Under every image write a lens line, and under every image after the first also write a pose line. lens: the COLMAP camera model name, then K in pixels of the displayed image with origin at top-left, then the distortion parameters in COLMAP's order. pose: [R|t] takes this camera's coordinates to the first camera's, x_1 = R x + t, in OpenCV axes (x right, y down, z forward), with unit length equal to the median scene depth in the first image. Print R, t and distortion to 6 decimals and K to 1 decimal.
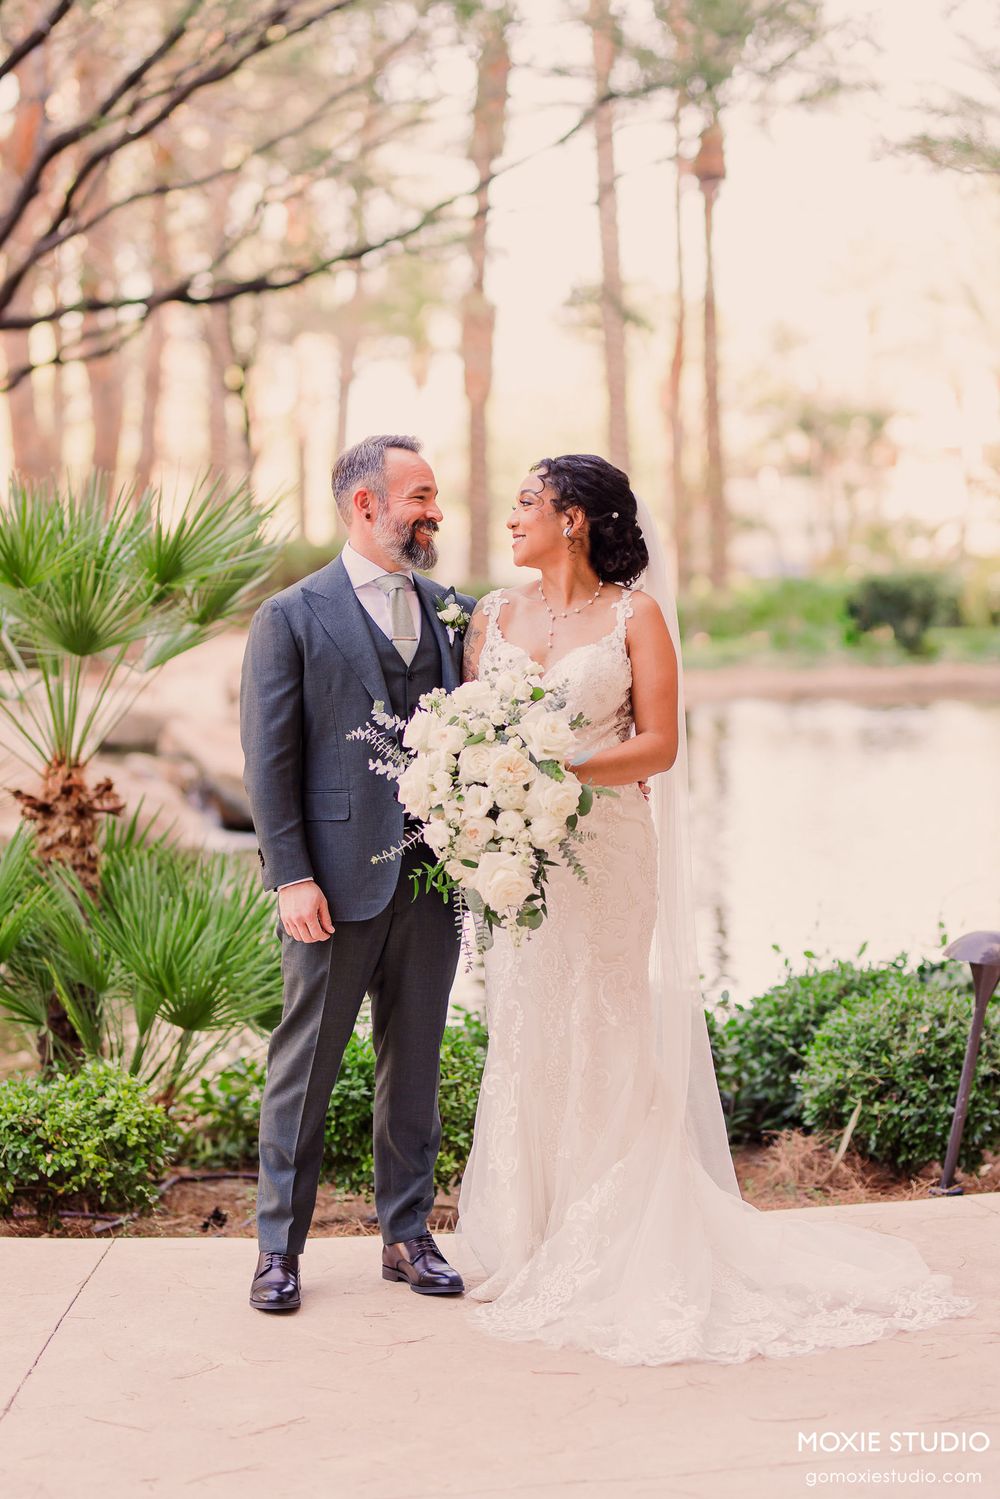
lens RADIAL K [[4080.4, 0, 493.6], [0, 4080.4, 684.2], [0, 0, 1]] dist [0.026410, 0.000000]
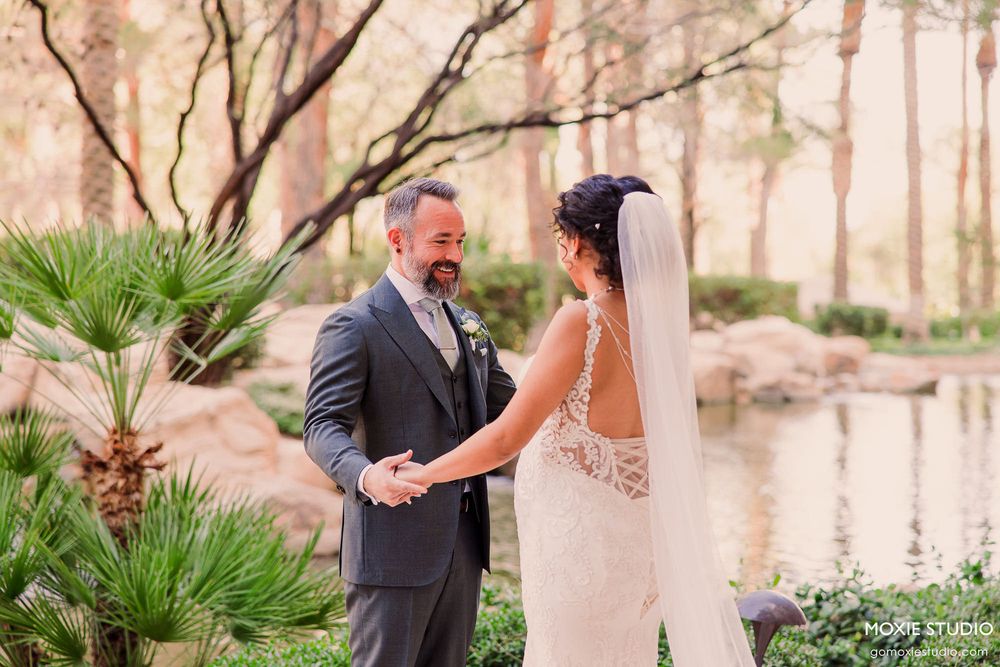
lens RADIAL K [[2150.5, 0, 535.4], [0, 2150.5, 335.2], [0, 0, 1]] dist [0.009286, 0.000000]
pose [[0.981704, 0.016874, -0.189663, 0.169765], [-0.018400, 0.999811, -0.006285, -0.010714], [0.189521, 0.009660, 0.981829, 0.346671]]
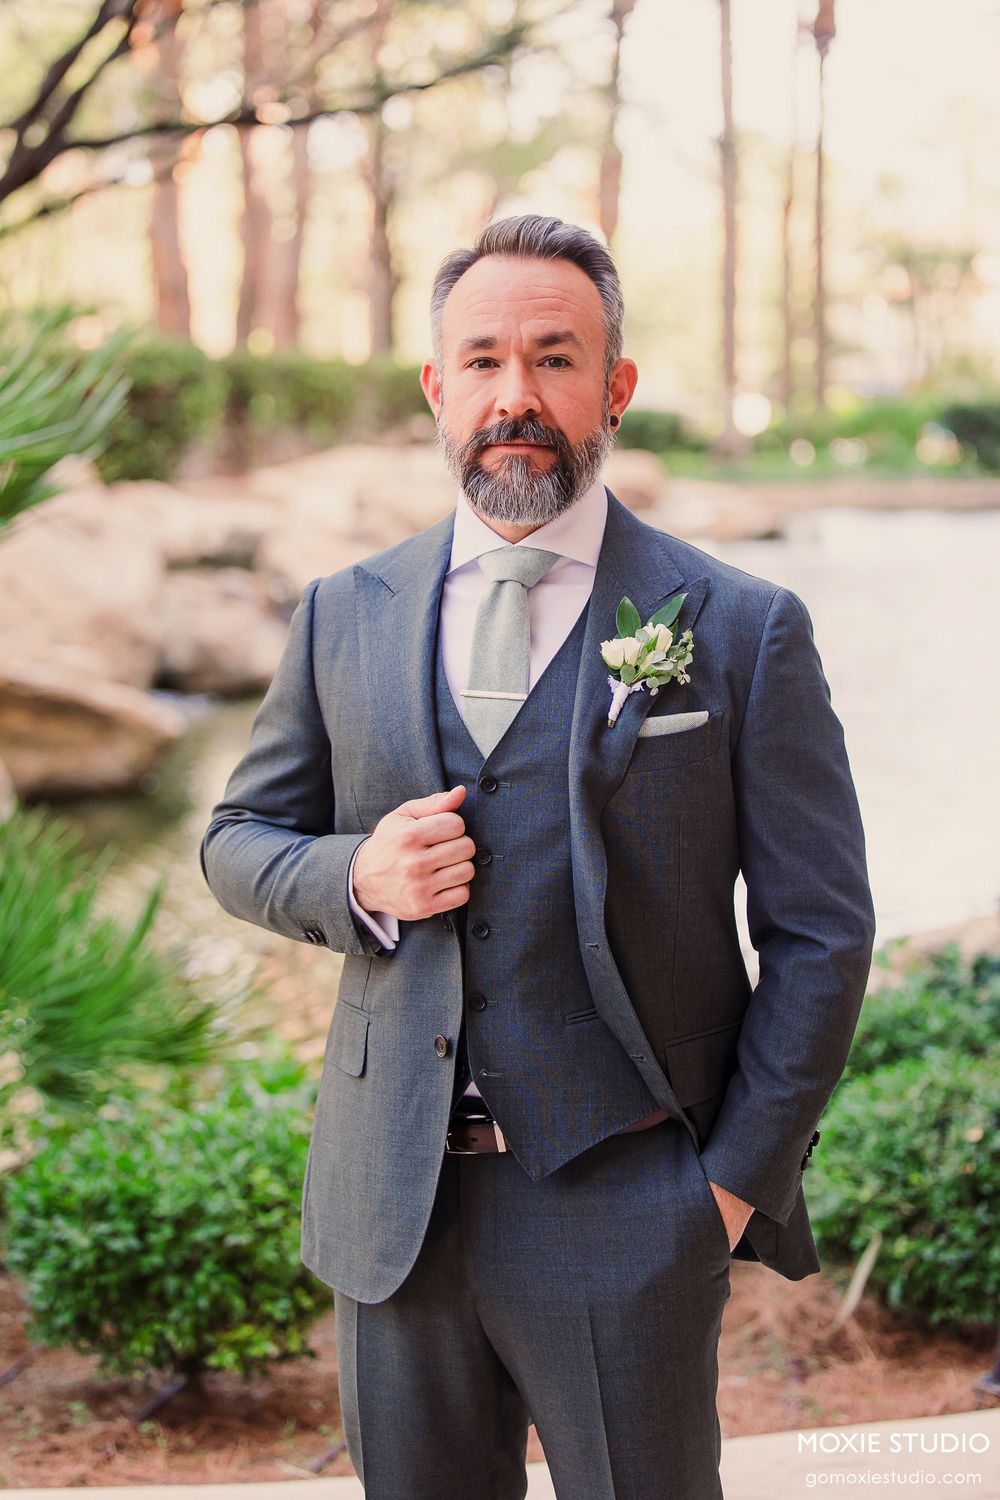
lens RADIAL K [[3184.0, 0, 492.6], [0, 3184.0, 749.3], [0, 0, 1]] dist [0.002116, 0.000000]
pose [[0.998415, 0.023010, -0.051356, 0.050038], [-0.018320, 0.995773, 0.090000, -0.027829], [0.053209, -0.088917, 0.994617, 0.463182]]
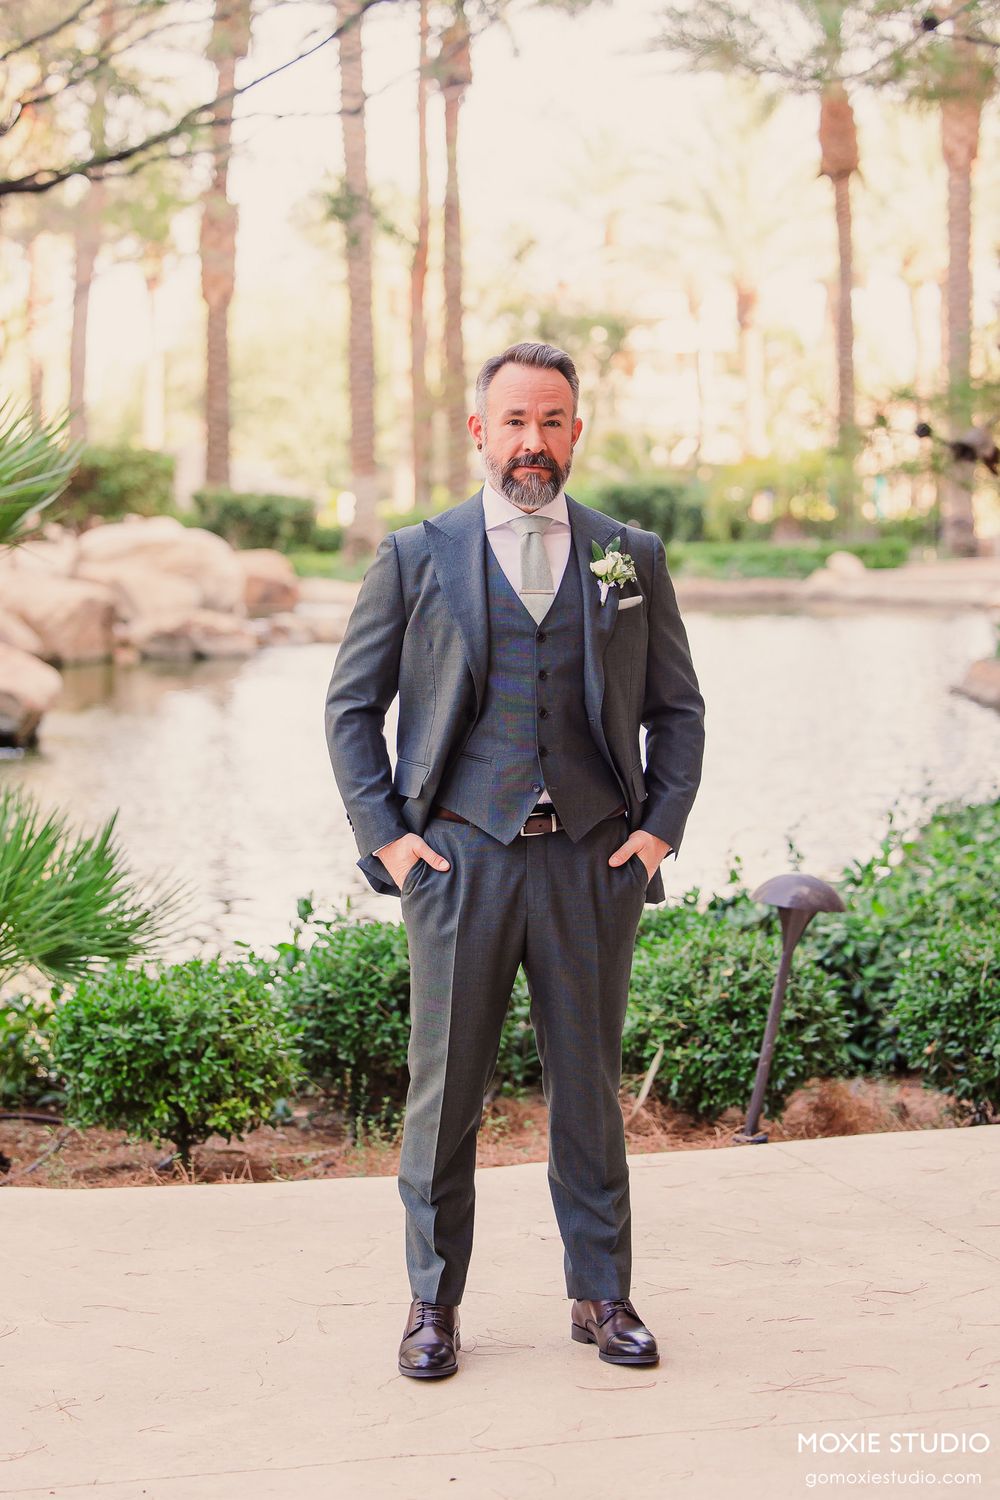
lens RADIAL K [[4077.0, 0, 469.6], [0, 4077.0, 746.9], [0, 0, 1]] dist [-0.085959, 0.000000]
pose [[0.997947, 0.008536, 0.063472, -0.018726], [-0.011064, 0.999155, 0.039583, -0.007512], [-0.063081, -0.040204, 0.997198, 0.032241]]
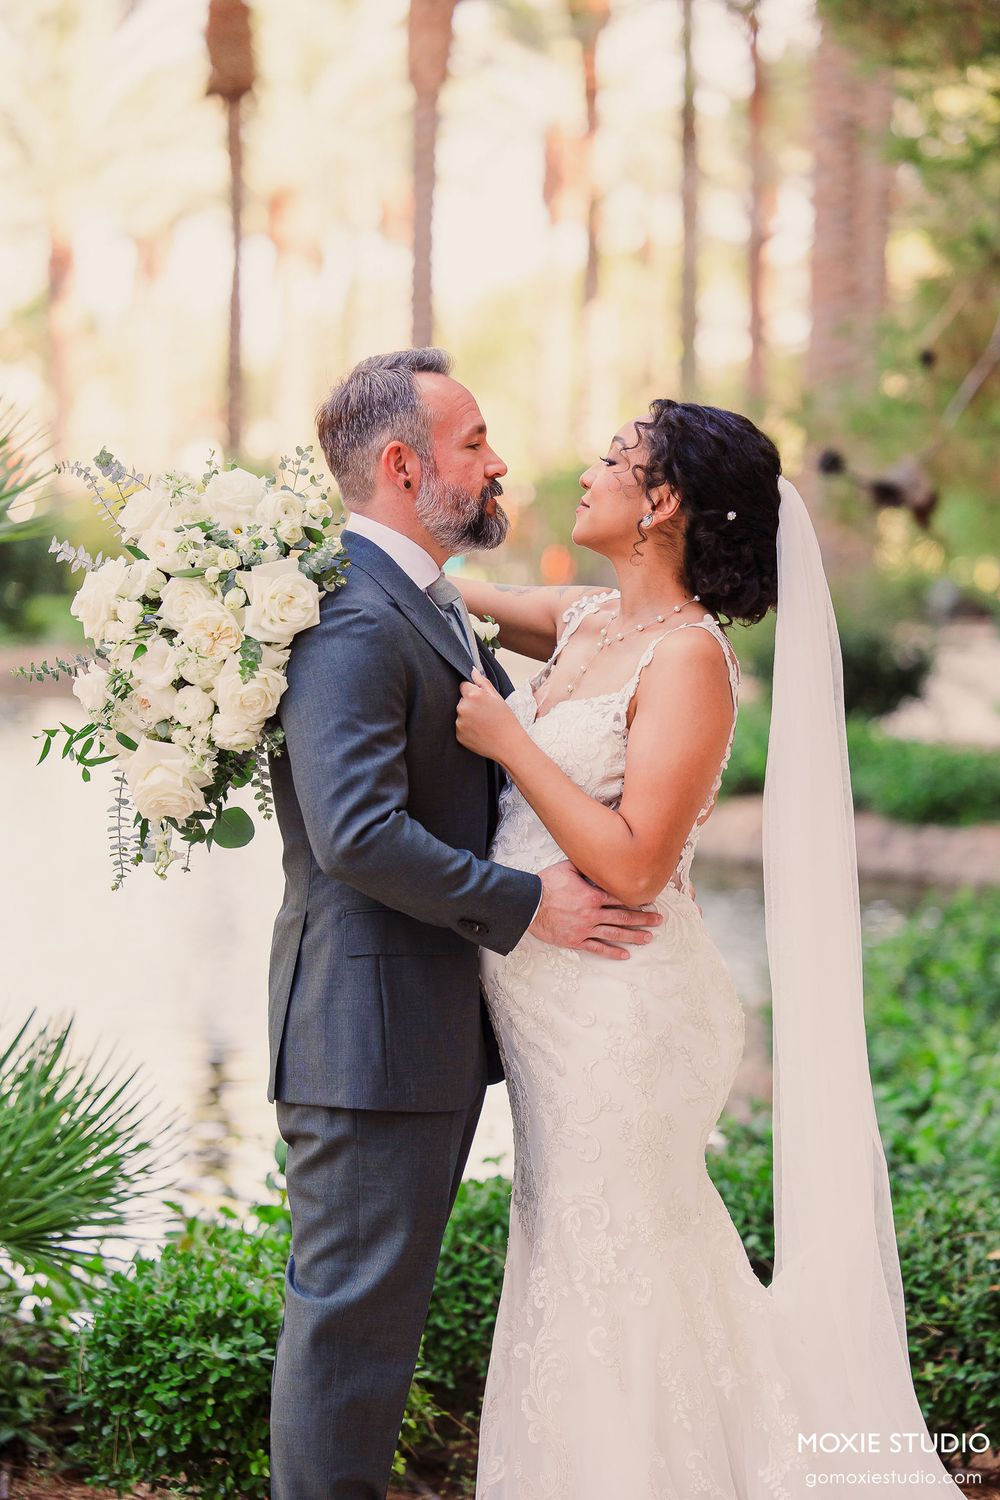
lens RADIAL K [[5576.4, 0, 500.1], [0, 5576.4, 749.5], [0, 0, 1]] dist [-0.020304, 0.000000]
pose [[0.968172, 0.026341, 0.248897, -0.209232], [-0.030805, 0.999427, 0.014056, -0.010659], [-0.248384, -0.021276, 0.968428, 0.118704]]
